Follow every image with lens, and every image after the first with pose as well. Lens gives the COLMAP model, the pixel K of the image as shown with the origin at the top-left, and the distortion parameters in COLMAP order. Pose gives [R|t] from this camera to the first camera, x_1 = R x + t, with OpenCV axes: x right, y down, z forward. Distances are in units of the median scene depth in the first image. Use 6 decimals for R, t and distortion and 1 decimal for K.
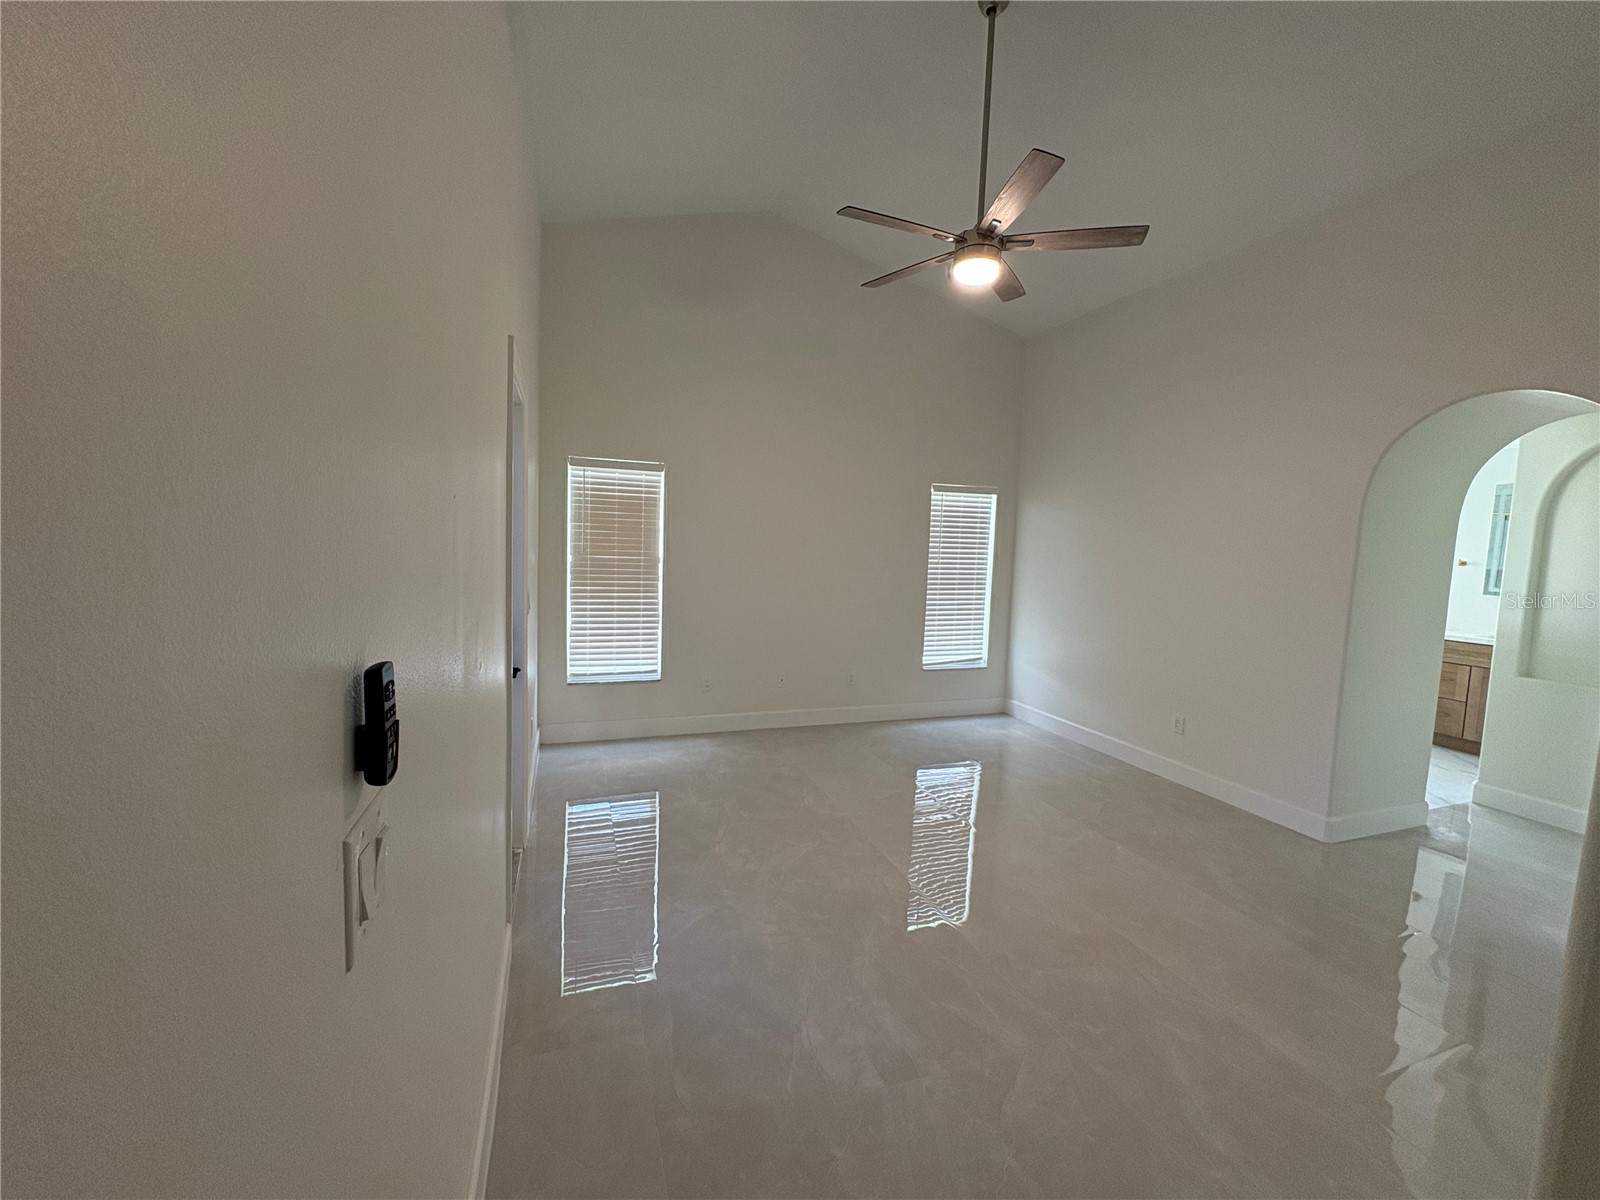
lens RADIAL K [[636.8, 0, 798.9], [0, 636.8, 598.3], [0, 0, 1]] dist [-0.001367, 0.000155]
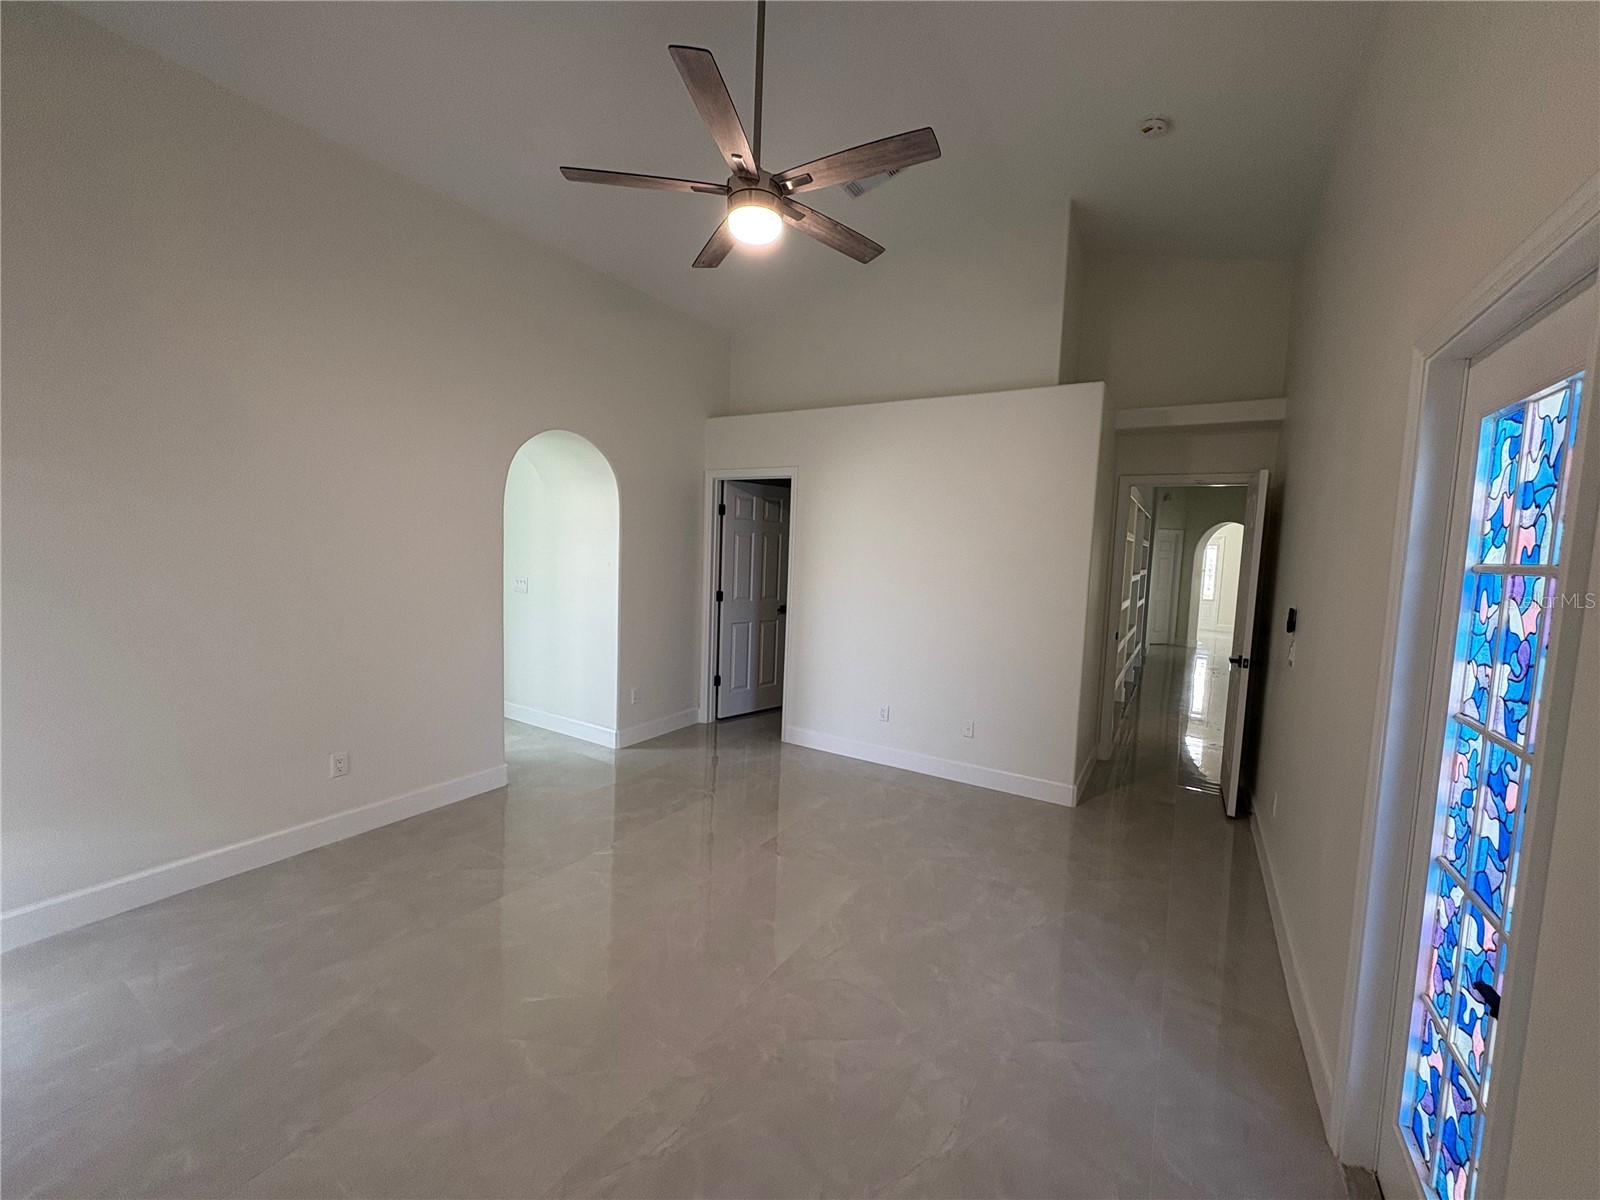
lens RADIAL K [[636.8, 0, 798.9], [0, 636.8, 598.3], [0, 0, 1]] dist [-0.001367, 0.000155]
pose [[-0.619745, -0.126557, 0.774532, -0.308282], [0.006739, 0.986017, 0.166506, -0.121749], [-0.784775, 0.108411, -0.610226, 1.029605]]
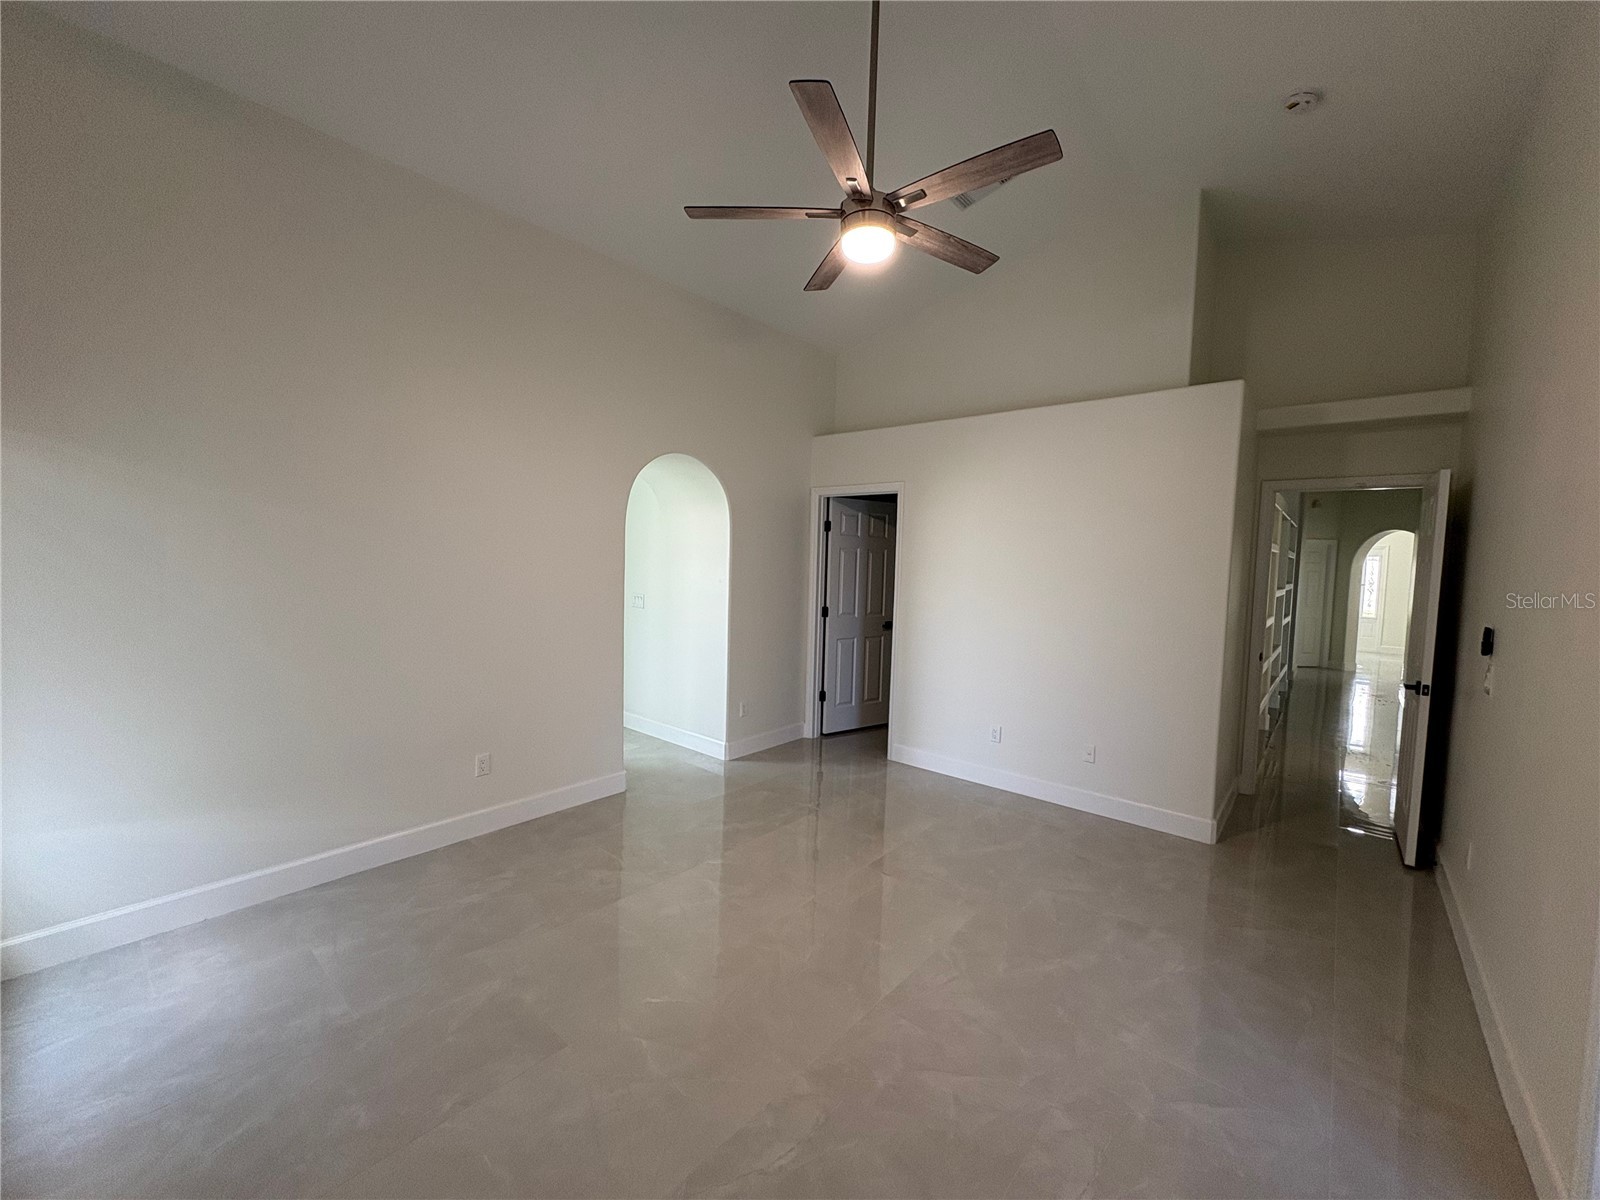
lens RADIAL K [[636.8, 0, 798.9], [0, 636.8, 598.3], [0, 0, 1]] dist [-0.001367, 0.000155]
pose [[-0.490350, -0.106713, 0.864968, -0.302383], [0.029412, 0.989884, 0.138798, -0.121440], [-0.871029, 0.093500, -0.482251, 1.039132]]
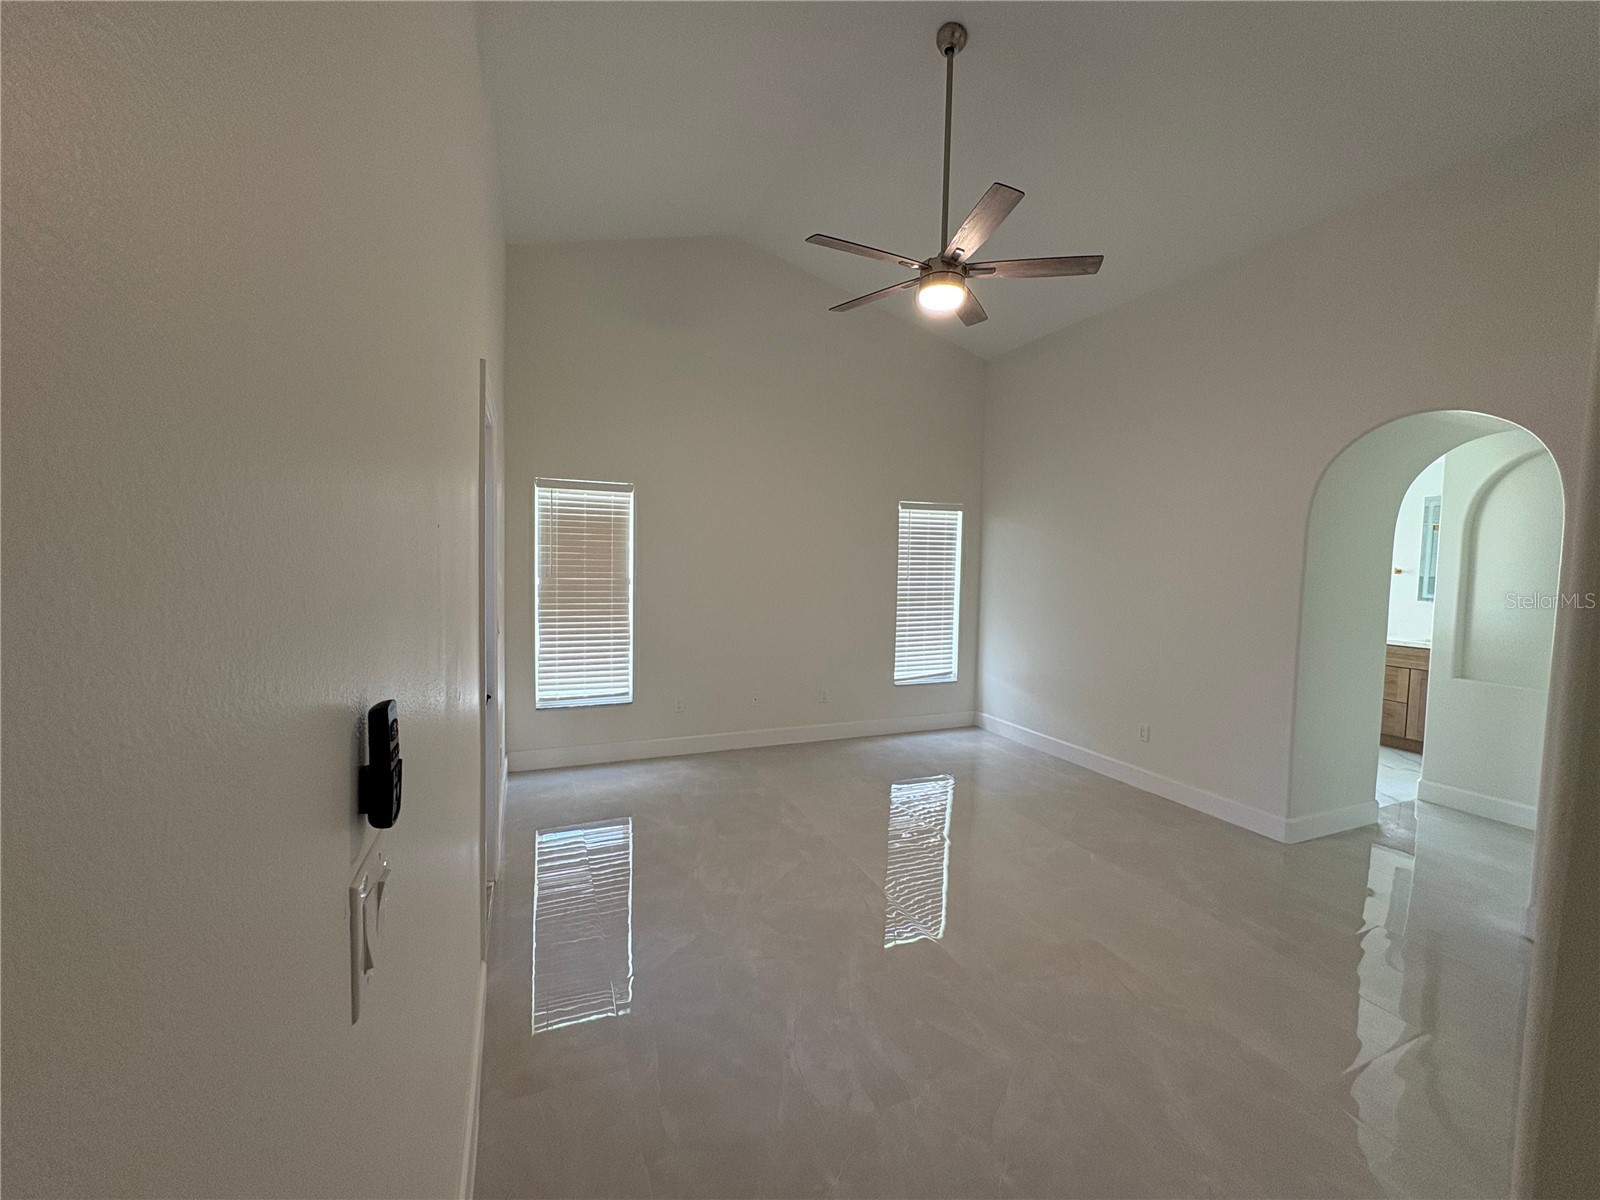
lens RADIAL K [[636.7, 0, 799.4], [0, 636.7, 598.3], [0, 0, 1]] dist [0.000440, -0.000346]
pose [[0.998391, -0.018010, 0.053774, -0.010036], [0.019420, 0.999478, -0.025817, -0.002993], [-0.053281, 0.026820, 0.998219, -0.002914]]
